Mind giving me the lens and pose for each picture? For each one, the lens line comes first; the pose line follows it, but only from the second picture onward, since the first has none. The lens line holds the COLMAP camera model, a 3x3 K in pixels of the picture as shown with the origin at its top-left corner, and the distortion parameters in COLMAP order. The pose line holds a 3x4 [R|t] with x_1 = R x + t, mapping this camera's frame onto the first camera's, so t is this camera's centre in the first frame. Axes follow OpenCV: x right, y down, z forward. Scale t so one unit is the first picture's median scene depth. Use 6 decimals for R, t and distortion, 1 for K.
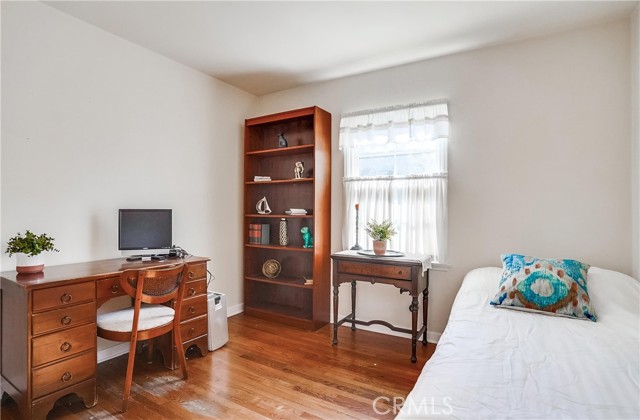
lens RADIAL K [[321.7, 0, 319.2], [0, 321.7, 209.5], [0, 0, 1]] dist [-0.051476, 0.009929]
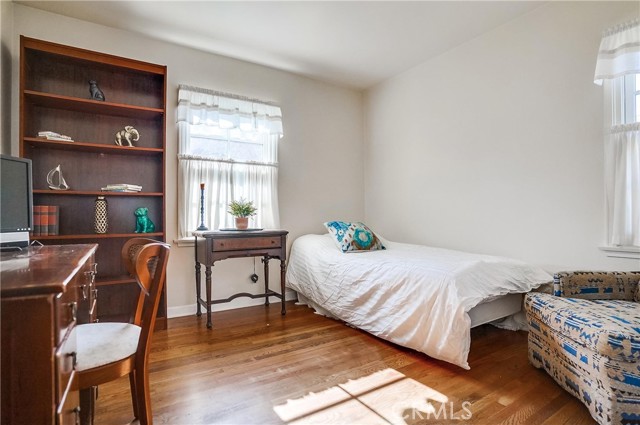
lens RADIAL K [[325.5, 0, 320.5], [0, 325.5, 213.0], [0, 0, 1]] dist [-0.067545, 0.026294]
pose [[0.457936, -0.004034, 0.888976, -0.612328], [0.000501, 0.999991, 0.004280, 0.071269], [-0.888985, -0.001514, 0.457934, 0.250357]]
